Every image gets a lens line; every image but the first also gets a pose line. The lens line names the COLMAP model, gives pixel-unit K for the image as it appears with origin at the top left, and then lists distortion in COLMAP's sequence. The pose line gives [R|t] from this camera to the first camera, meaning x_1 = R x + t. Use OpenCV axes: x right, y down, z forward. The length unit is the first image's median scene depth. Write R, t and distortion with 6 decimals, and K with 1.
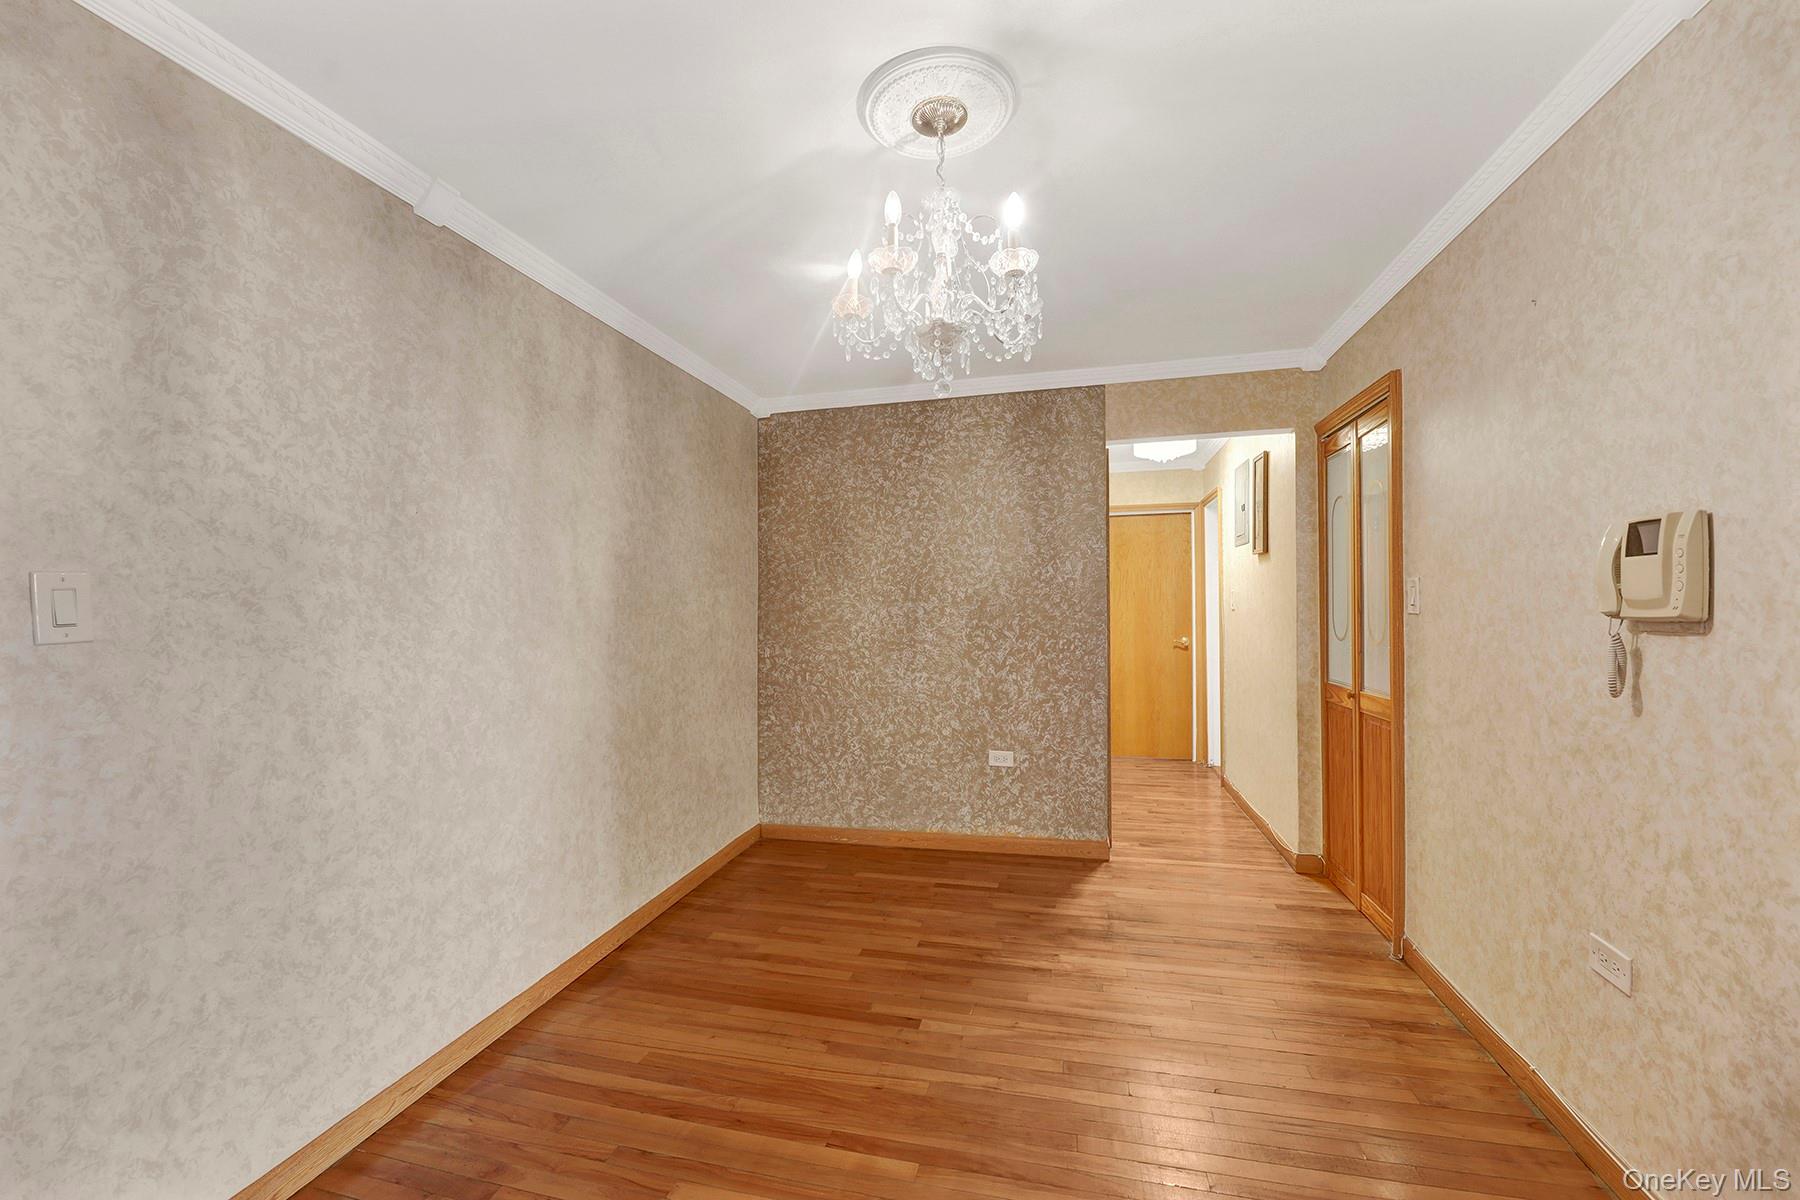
lens RADIAL K [[760.2, 0, 877.7], [0, 760.2, 606.0], [0, 0, 1]] dist [0.000827, -0.003942]
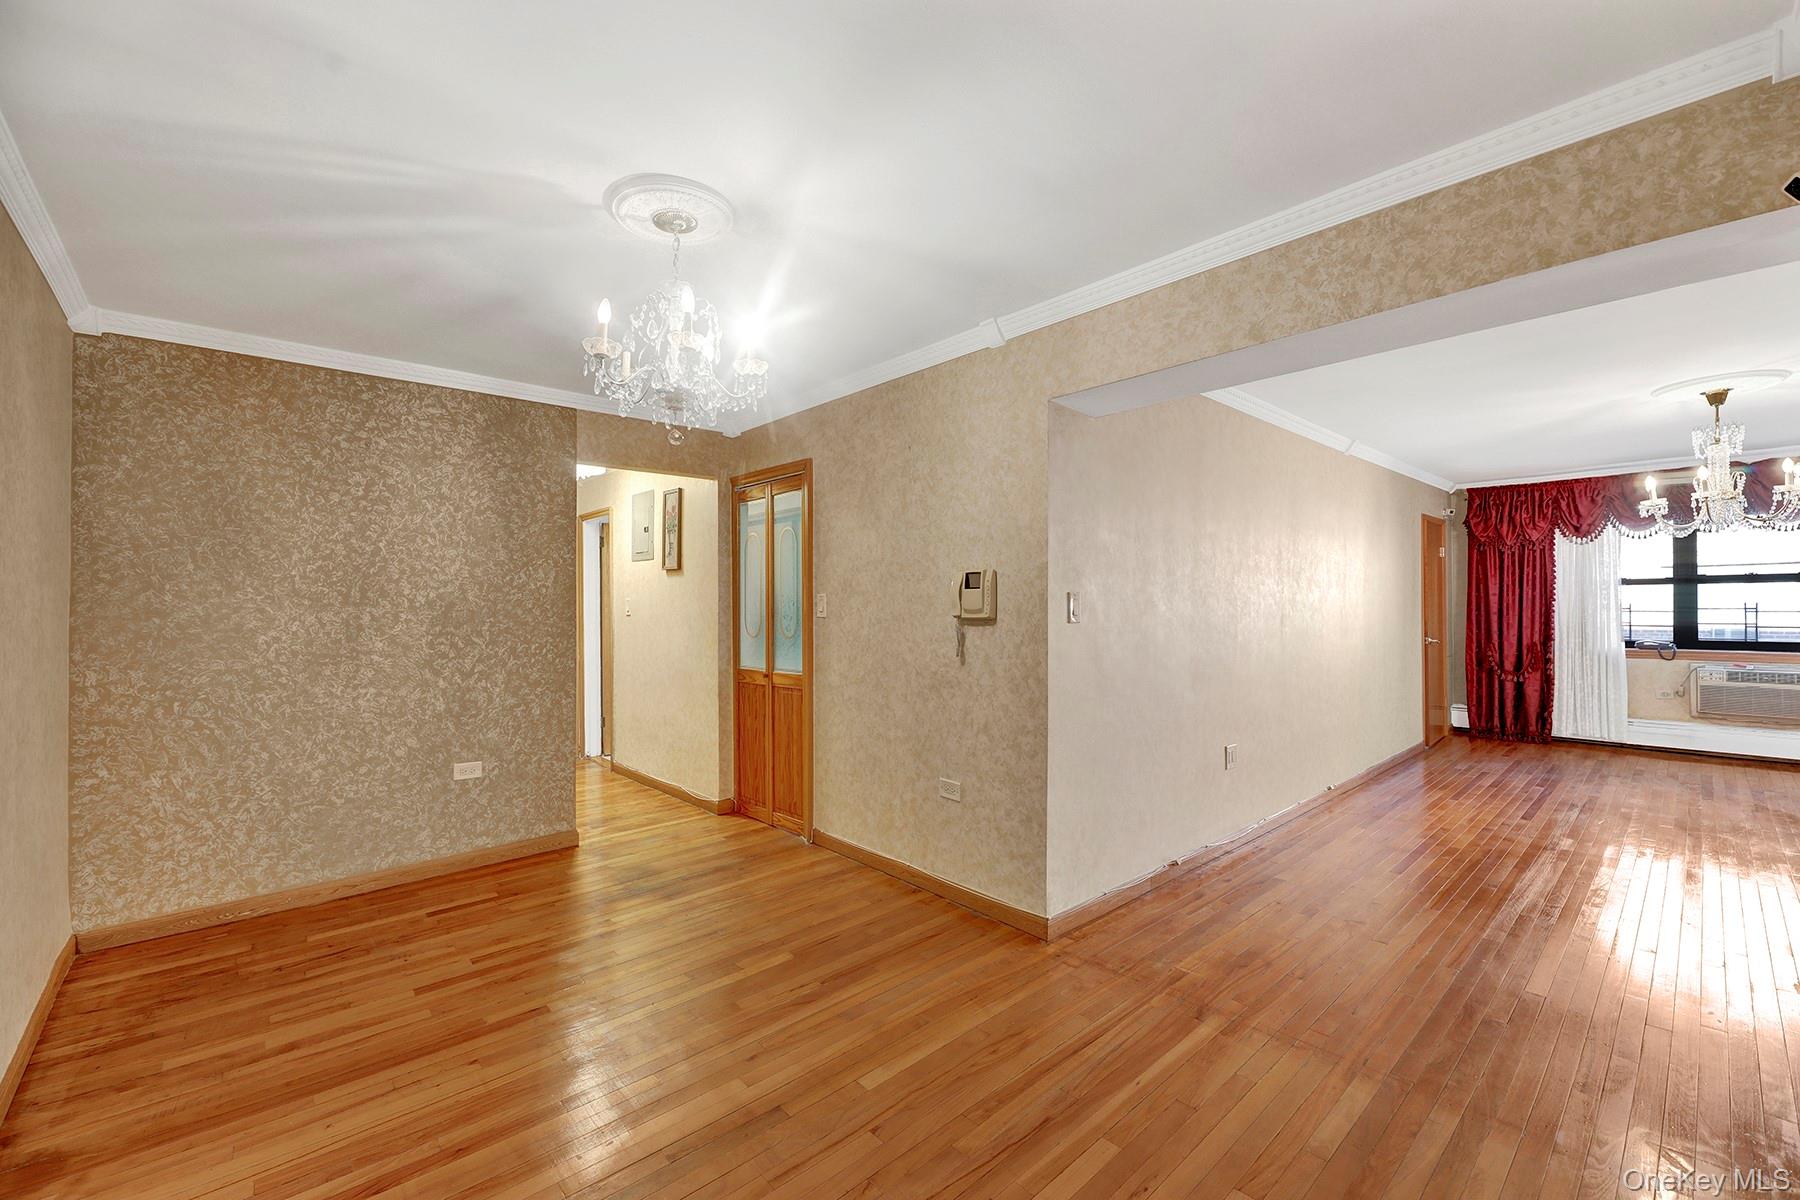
lens RADIAL K [[721.8, 0, 969.7], [0, 721.8, 602.3], [0, 0, 1]] dist [0.000111, -0.000464]
pose [[0.503095, 0.013789, 0.864121, -0.310324], [-0.001594, 0.999886, -0.015028, 0.000989], [-0.864230, 0.006183, 0.503059, -0.006307]]
